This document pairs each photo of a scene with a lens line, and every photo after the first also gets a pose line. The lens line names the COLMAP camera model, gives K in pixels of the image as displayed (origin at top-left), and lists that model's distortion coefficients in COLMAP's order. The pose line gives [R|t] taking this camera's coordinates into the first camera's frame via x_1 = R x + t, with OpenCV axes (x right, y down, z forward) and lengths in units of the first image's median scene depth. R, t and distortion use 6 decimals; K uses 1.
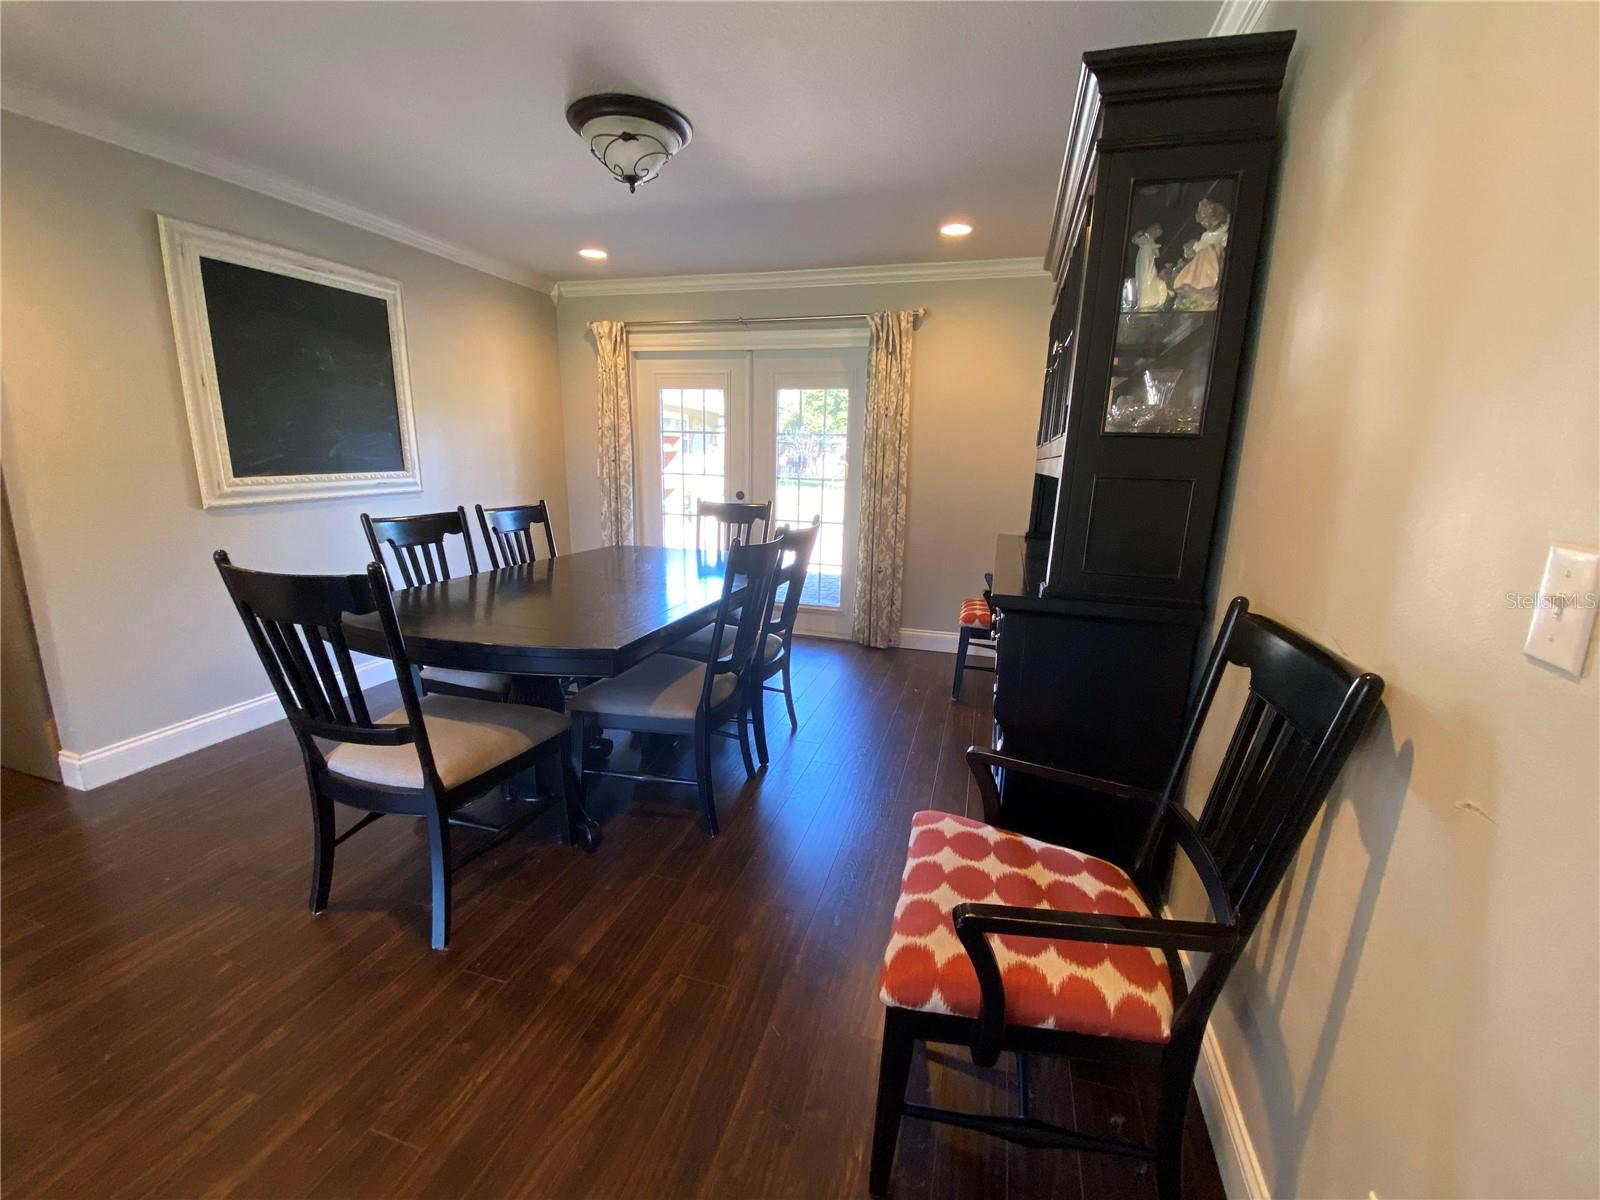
lens RADIAL K [[656.9, 0, 802.3], [0, 656.9, 604.3], [0, 0, 1]] dist [0.039830, -0.029998]
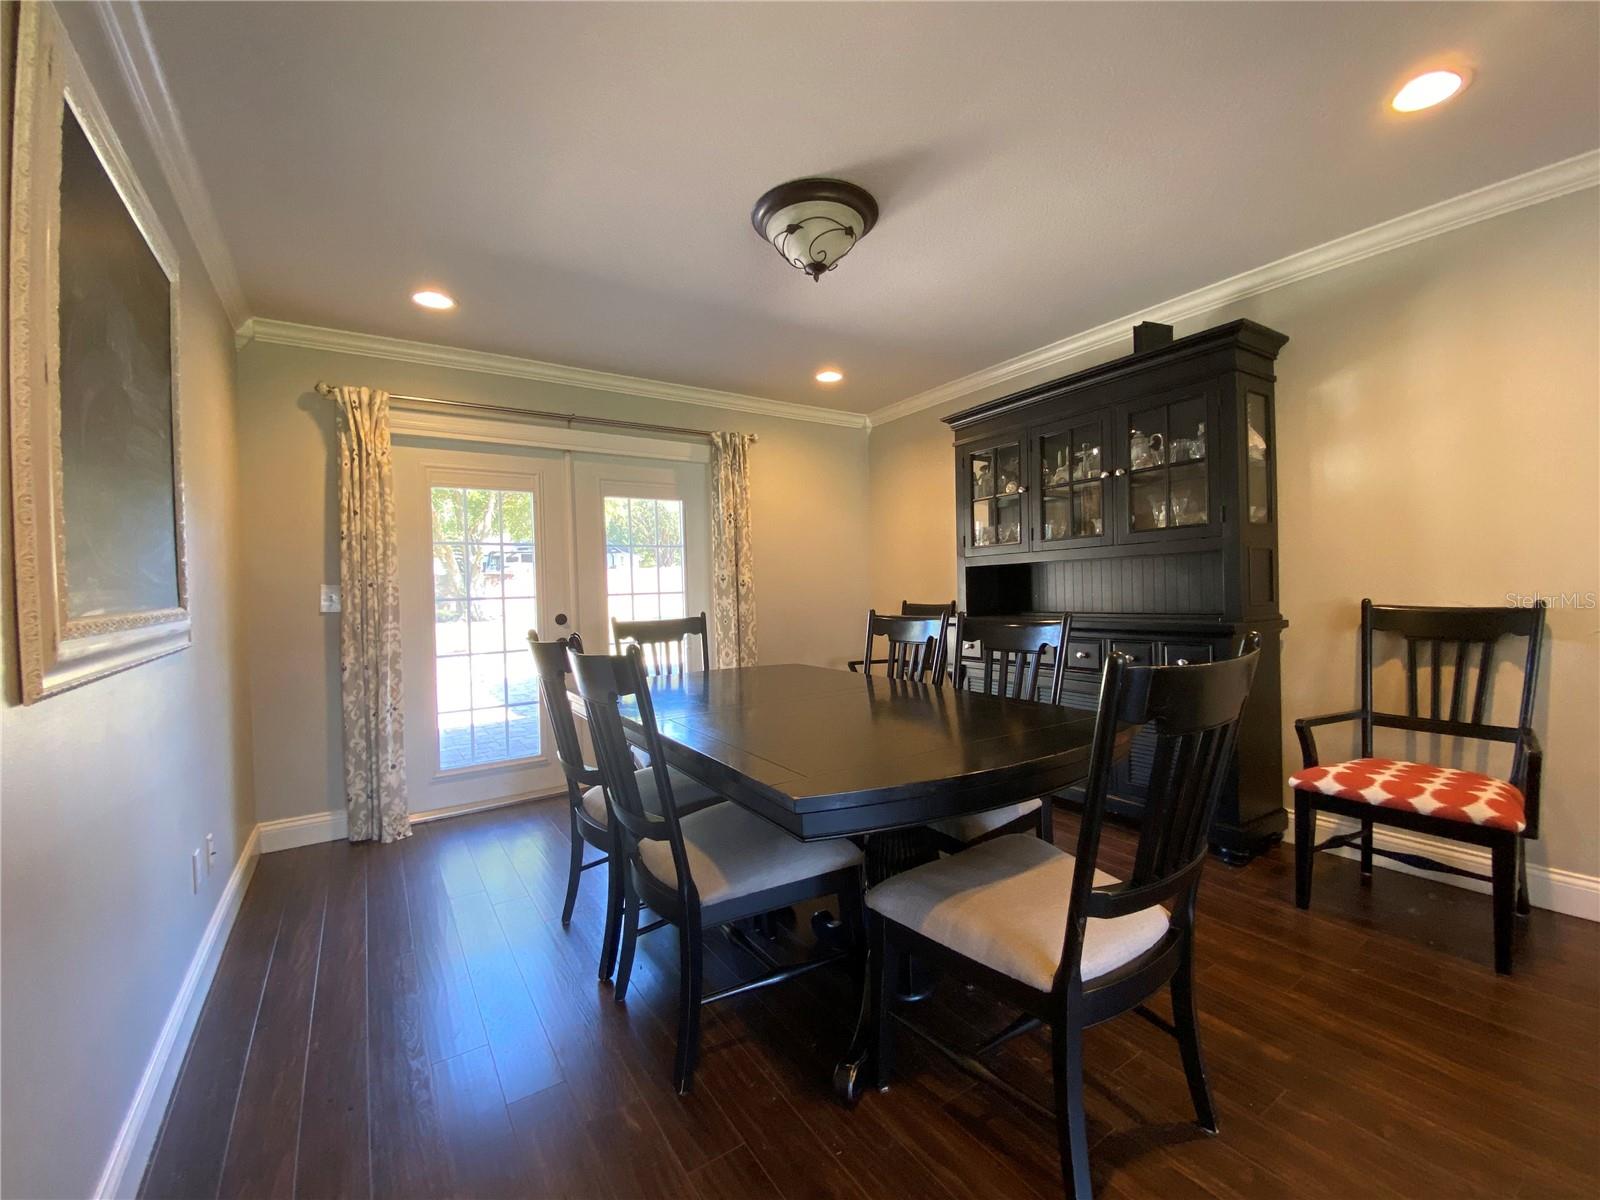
lens RADIAL K [[656.9, 0, 802.3], [0, 656.9, 604.3], [0, 0, 1]] dist [0.039830, -0.029998]
pose [[0.638821, -0.063582, 0.766723, -0.592098], [0.213275, 0.972157, -0.097079, -0.048336], [-0.739203, 0.225539, 0.634595, 0.301134]]
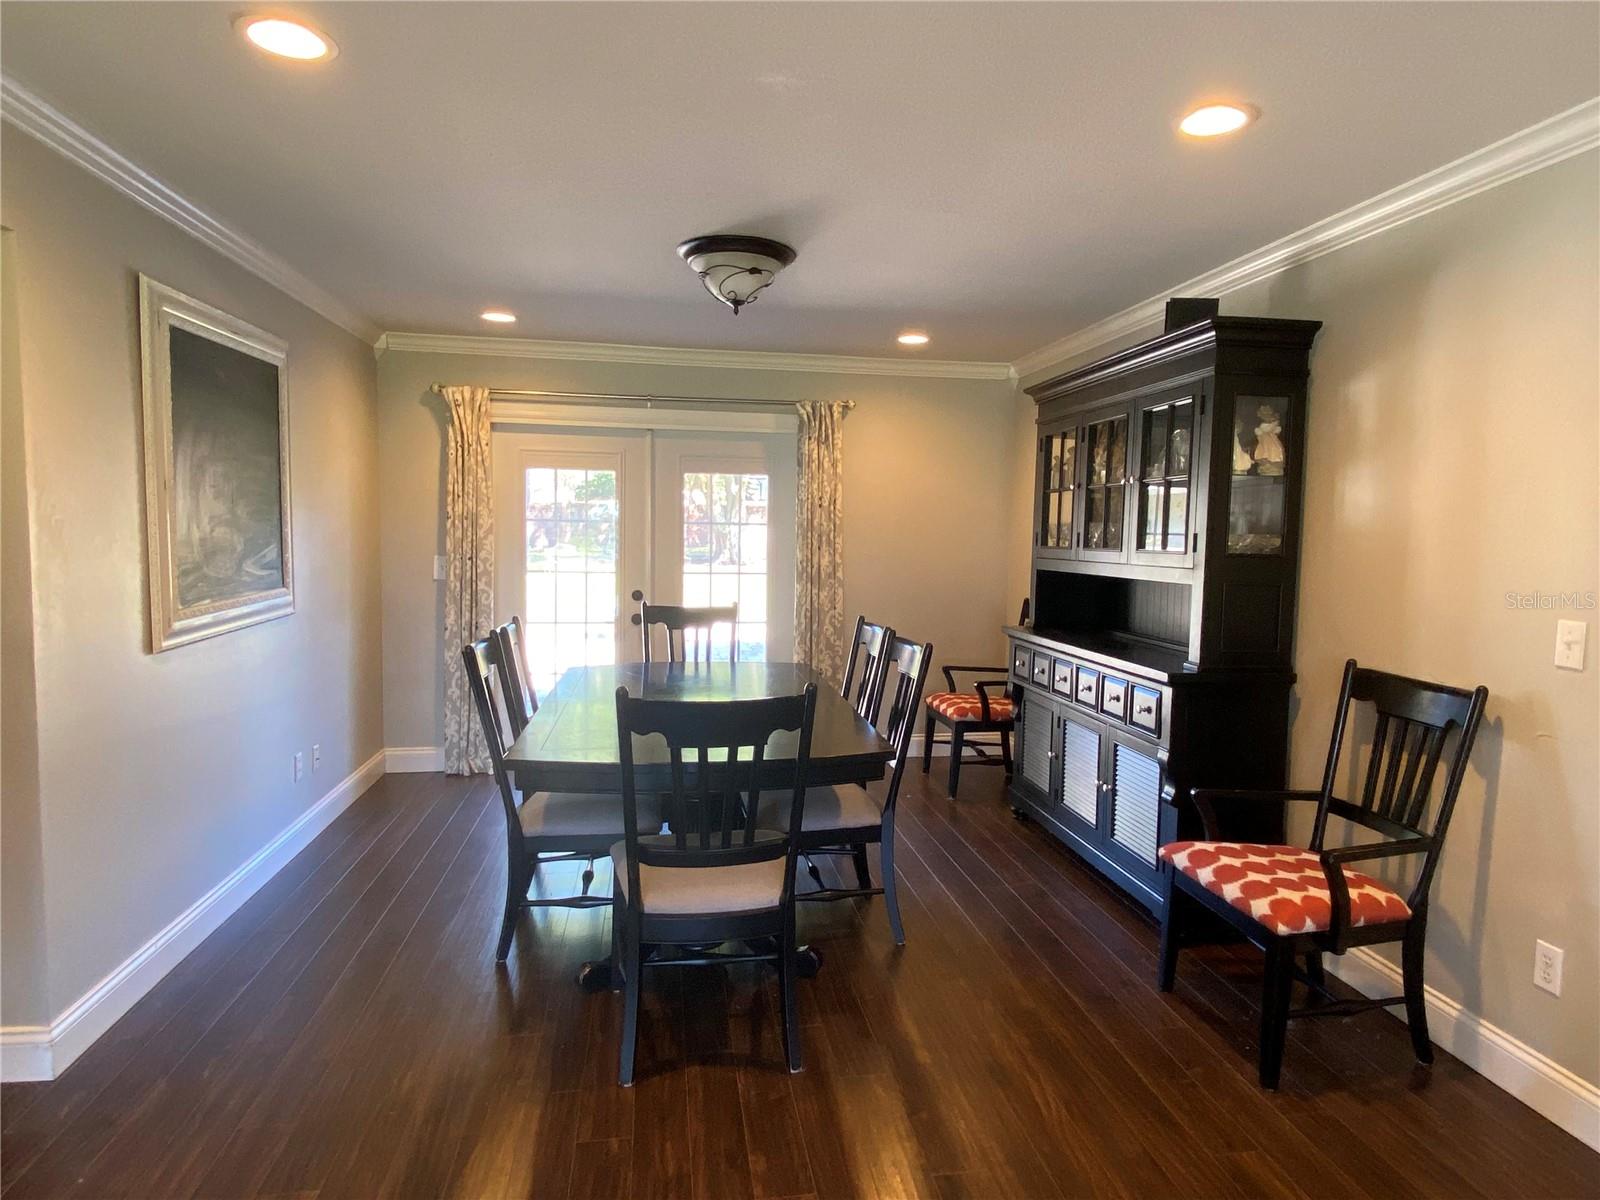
lens RADIAL K [[939.5, 0, 816.9], [0, 939.5, 601.1], [0, 0, 1]] dist [0.062073, -0.057644]
pose [[0.897552, -0.044930, 0.438614, -0.462431], [0.102591, 0.988772, -0.108650, -0.009420], [-0.428808, 0.142517, 0.892083, -0.161766]]
